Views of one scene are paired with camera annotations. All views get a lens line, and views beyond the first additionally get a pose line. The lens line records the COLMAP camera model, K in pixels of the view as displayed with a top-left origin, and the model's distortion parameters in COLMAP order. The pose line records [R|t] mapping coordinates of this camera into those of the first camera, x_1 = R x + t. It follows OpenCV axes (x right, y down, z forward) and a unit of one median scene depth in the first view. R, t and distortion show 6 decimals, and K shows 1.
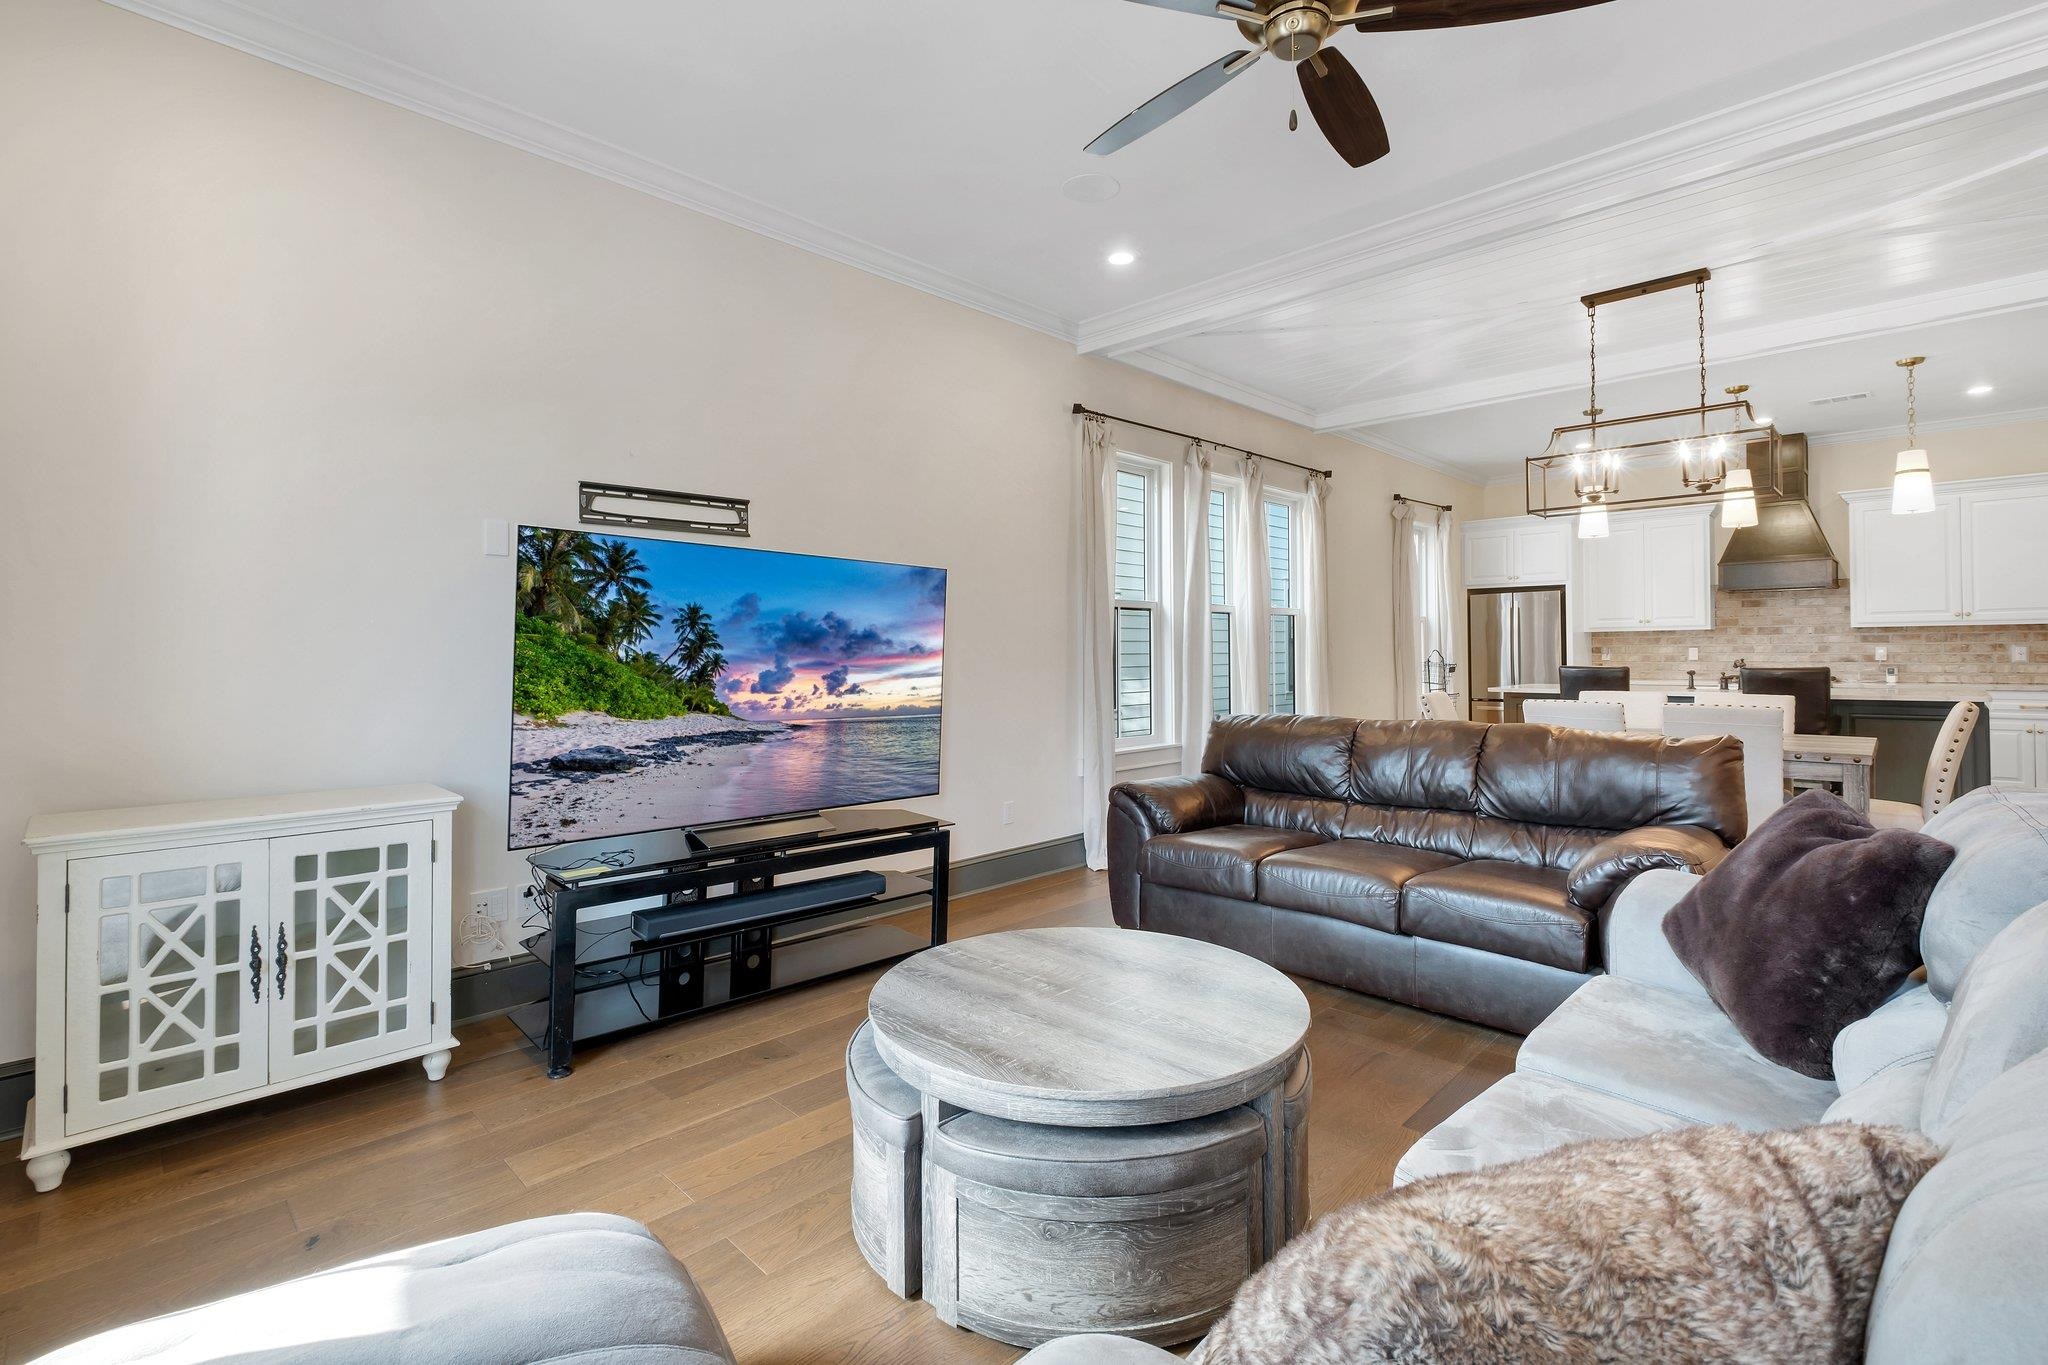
lens RADIAL K [[1053.8, 0, 920.9], [0, 1053.8, 633.6], [0, 0, 1]] dist [-0.005573, 0.003057]
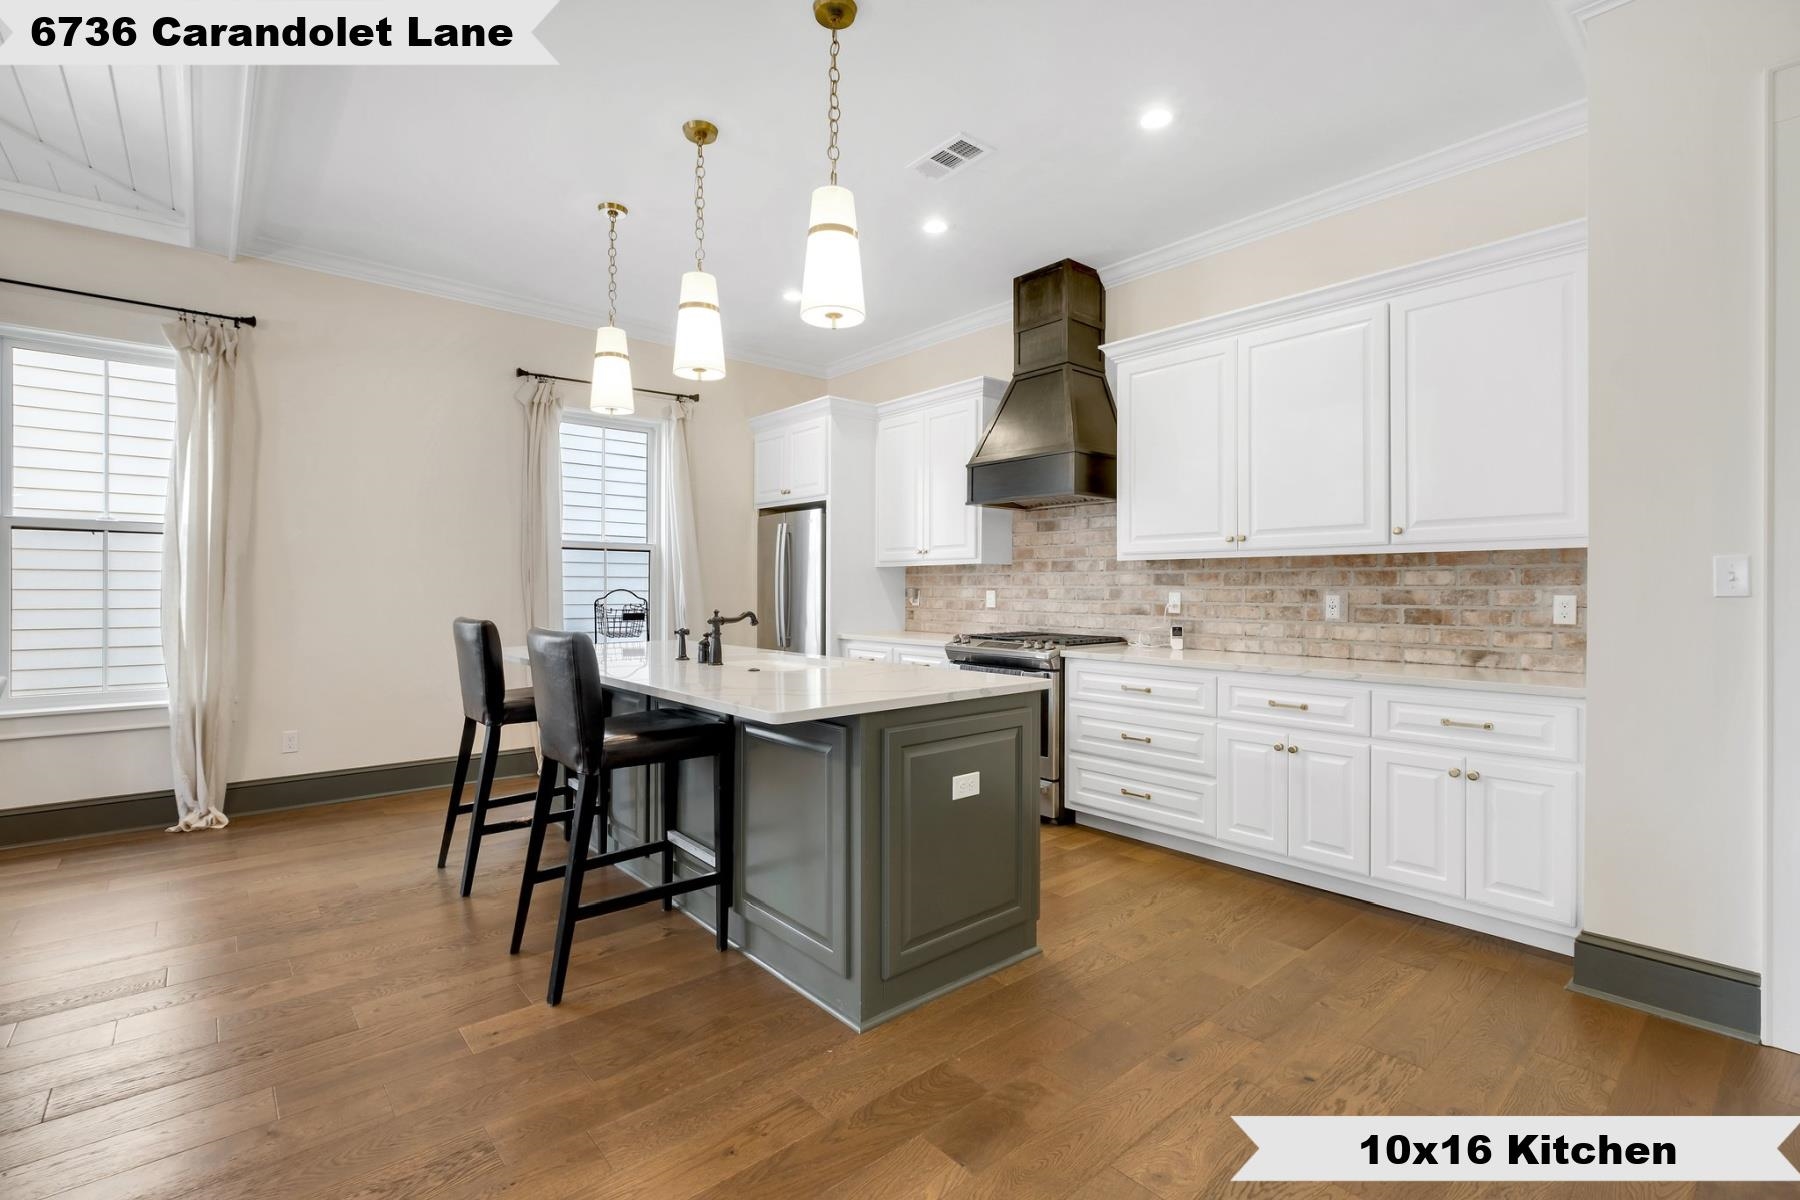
lens RADIAL K [[813.4, 0, 924.3], [0, 813.4, 602.1], [0, 0, 1]] dist [-0.007093, 0.000673]
pose [[0.997812, 0.014644, -0.064466, 1.636342], [-0.012452, 0.999335, 0.034262, 0.007540], [0.064925, -0.033385, 0.997332, 1.032575]]
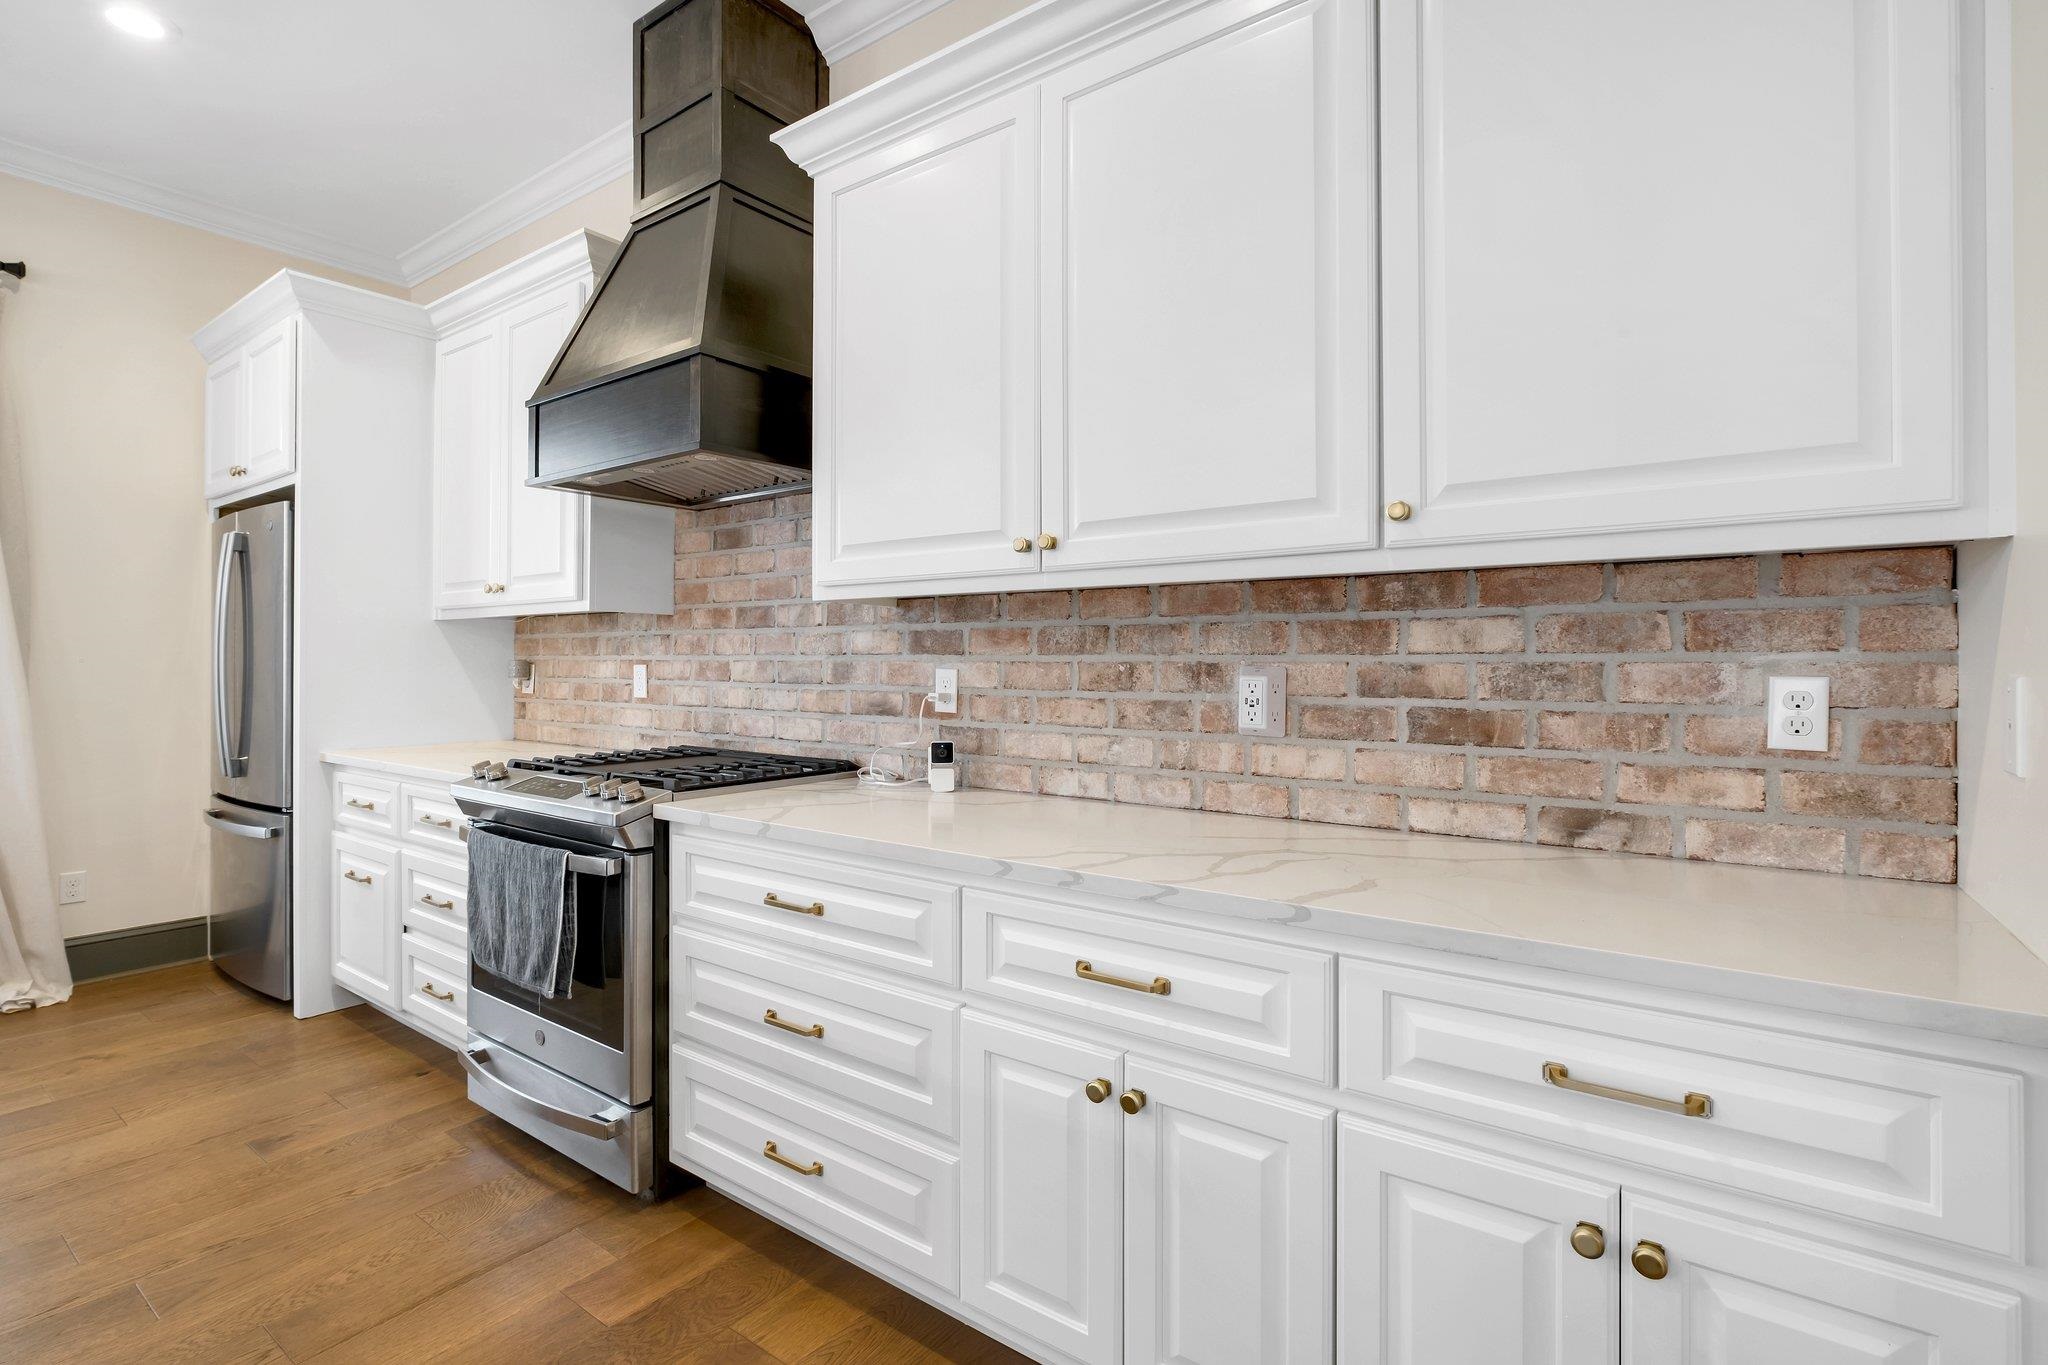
lens RADIAL K [[925.5, 0, 981.9], [0, 925.5, 668.5], [0, 0, 1]] dist [-0.007093, 0.000673]
pose [[0.993347, 0.016596, 0.113960, 1.839397], [-0.018670, 0.999678, 0.017160, 0.016013], [-0.113638, -0.019173, 0.993337, 1.509291]]
